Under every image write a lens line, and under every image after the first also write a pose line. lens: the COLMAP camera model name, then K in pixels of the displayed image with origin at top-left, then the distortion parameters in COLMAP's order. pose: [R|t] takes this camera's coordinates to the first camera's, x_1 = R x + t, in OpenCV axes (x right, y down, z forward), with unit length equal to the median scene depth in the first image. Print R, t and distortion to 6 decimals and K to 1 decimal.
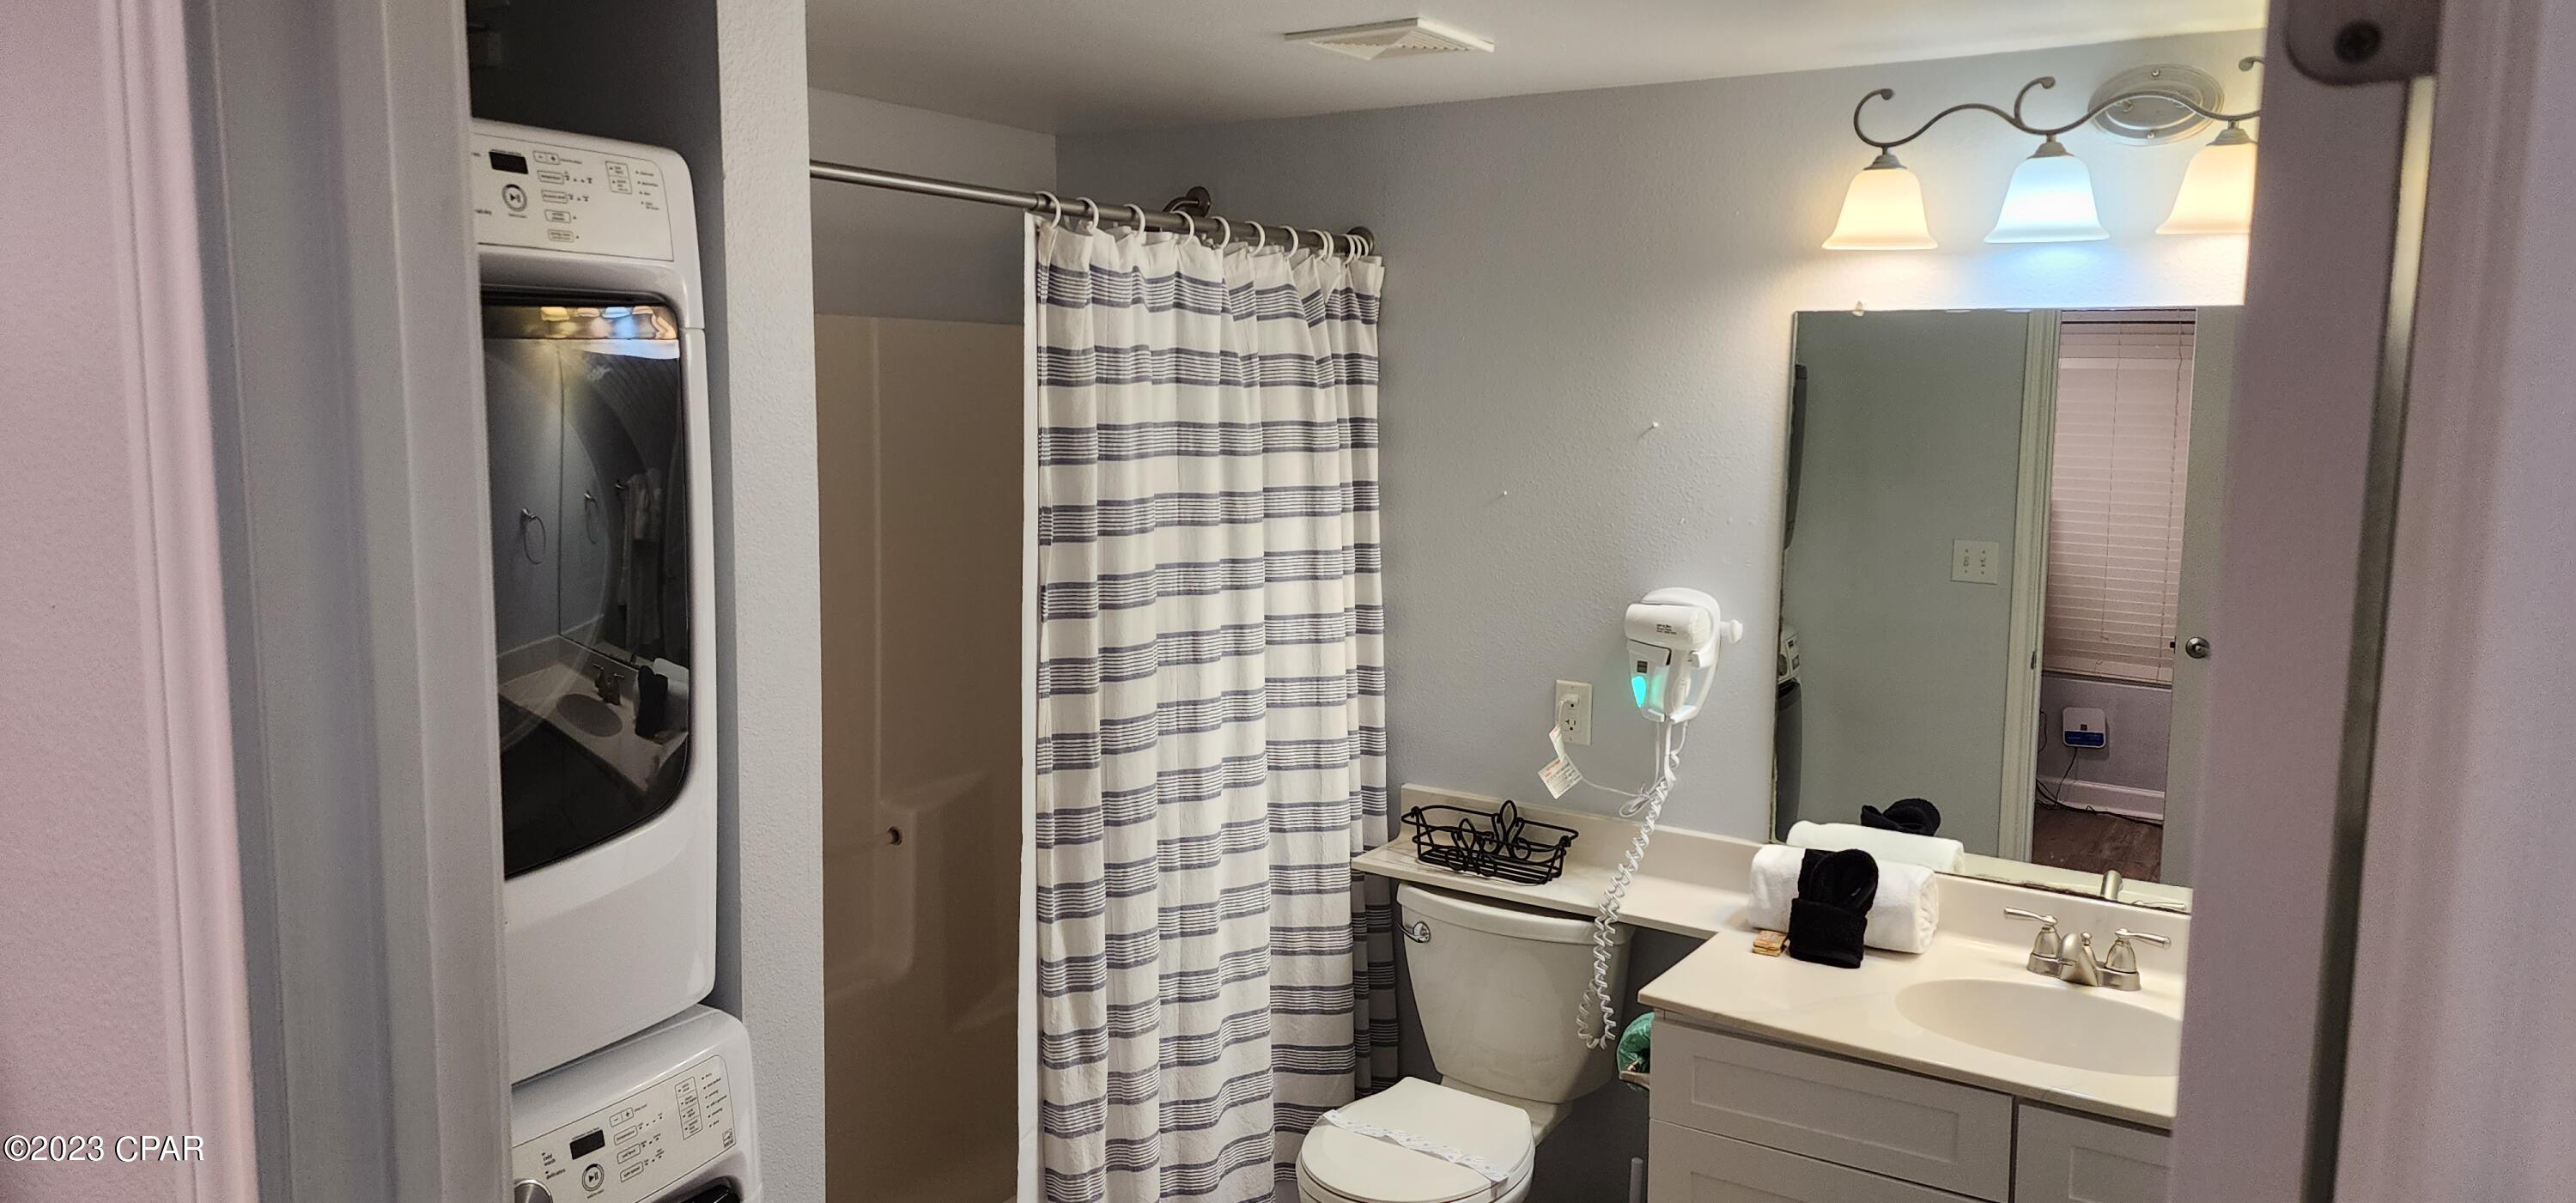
lens RADIAL K [[1699.4, 0, 1274.1], [0, 1699.4, 601.6], [0, 0, 1]] dist [0.087468, -0.084560]
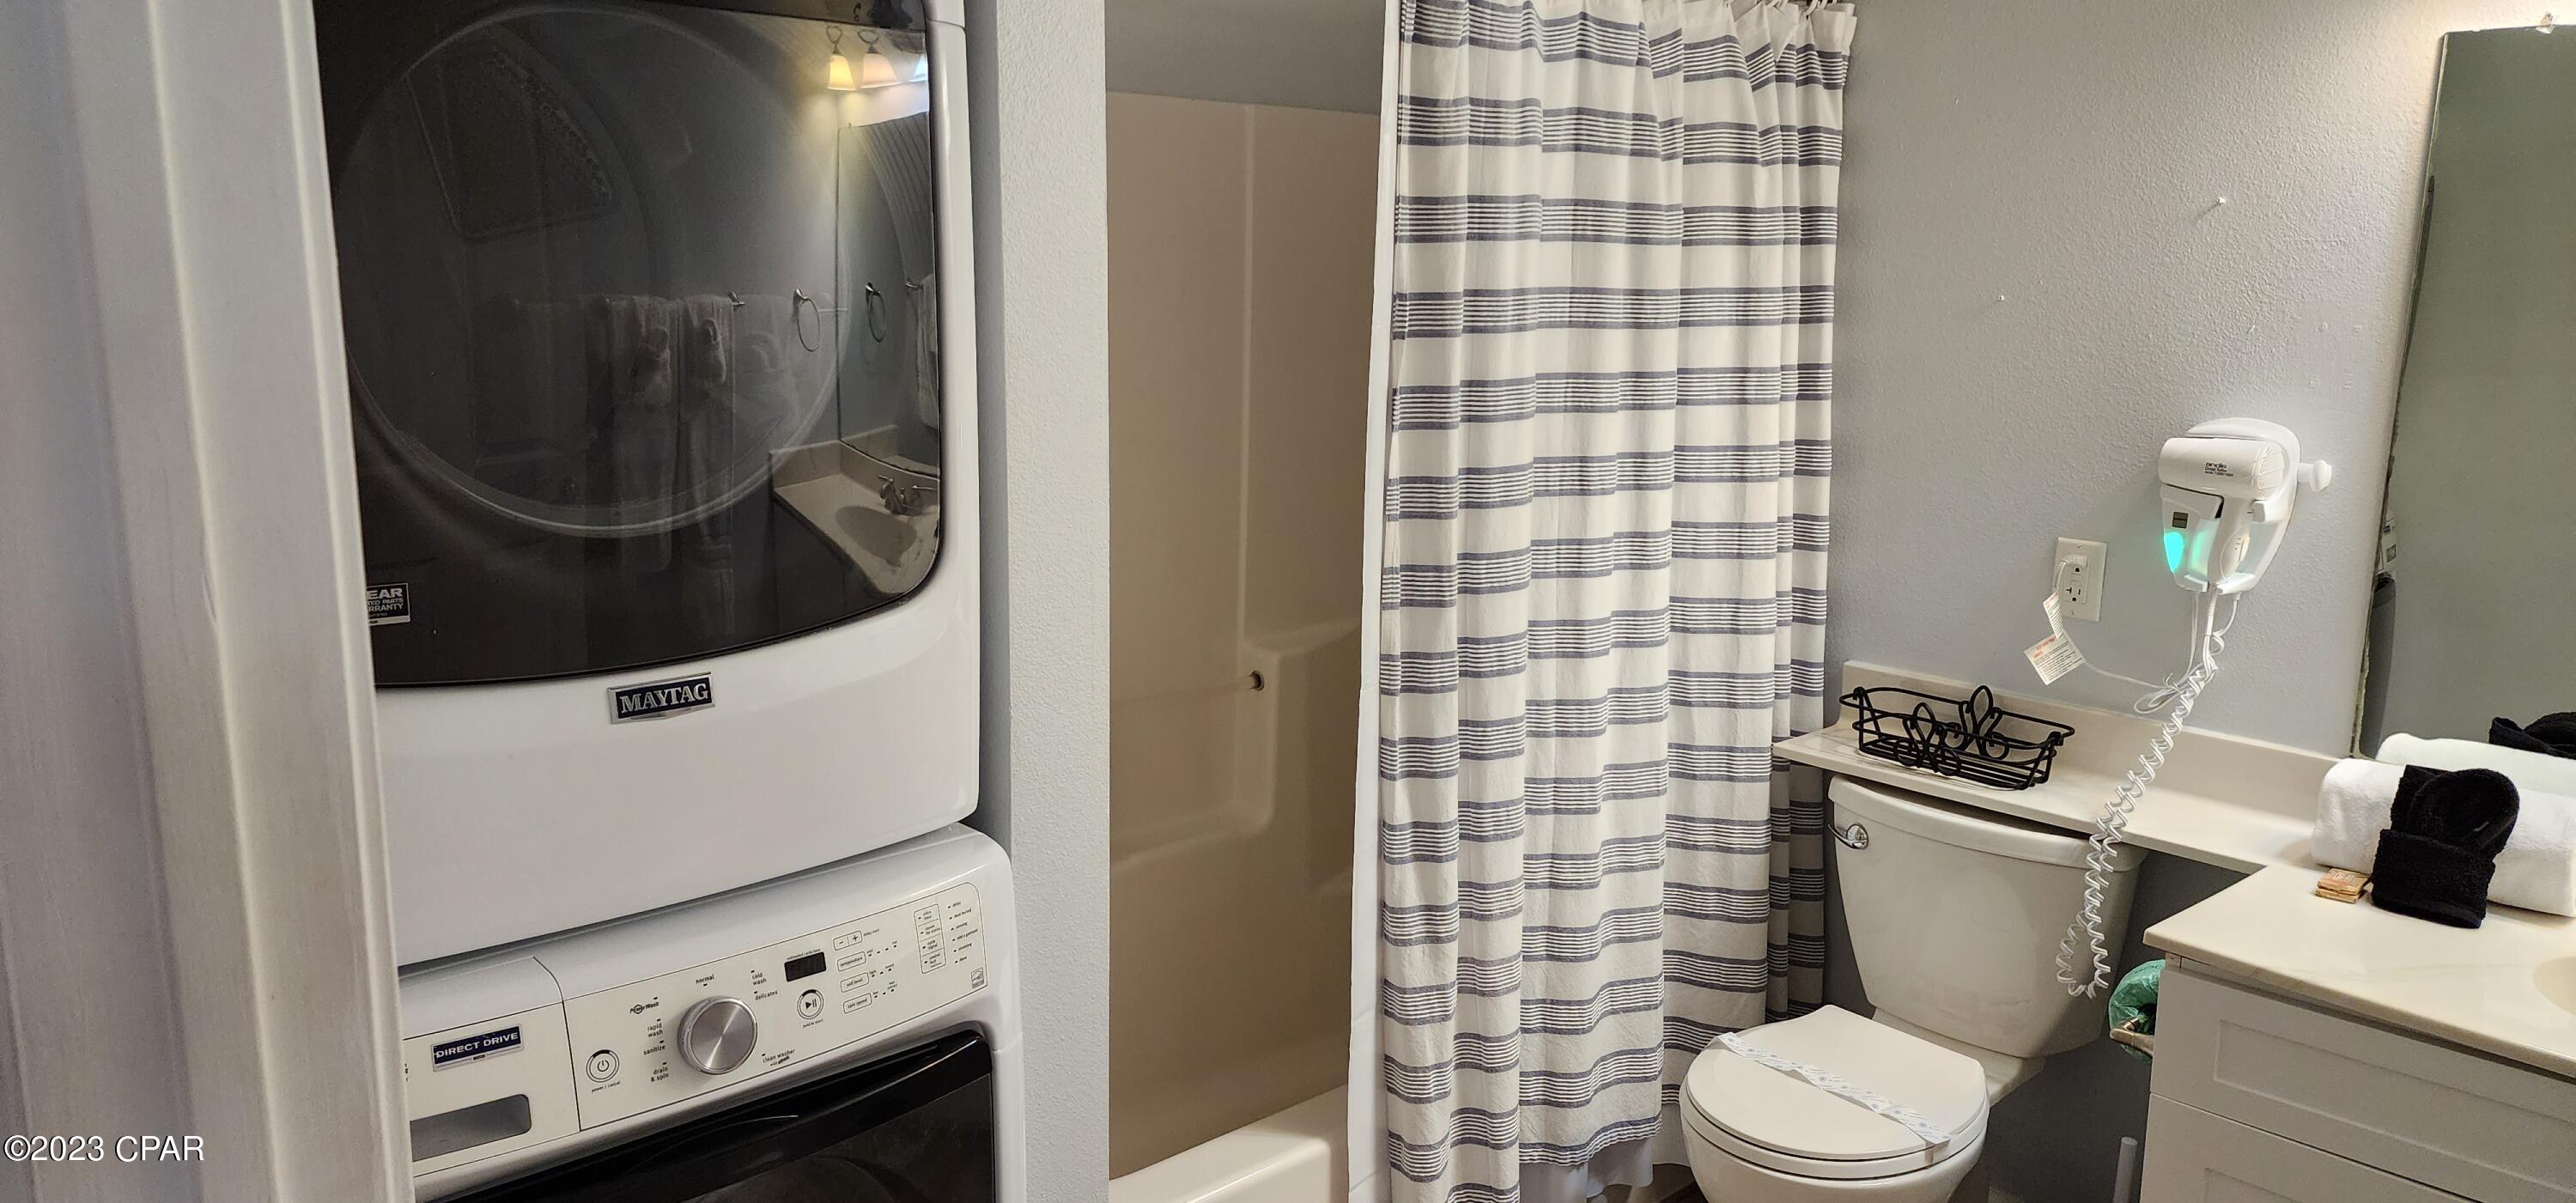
lens RADIAL K [[1699.4, 0, 1265.1], [0, 1699.4, 607.4], [0, 0, 1]] dist [0.087468, -0.084560]
pose [[0.961813, 0.049627, -0.269169, 0.031265], [-0.032146, 0.997101, 0.068969, 0.037754], [0.271812, -0.057682, 0.960620, 0.138123]]
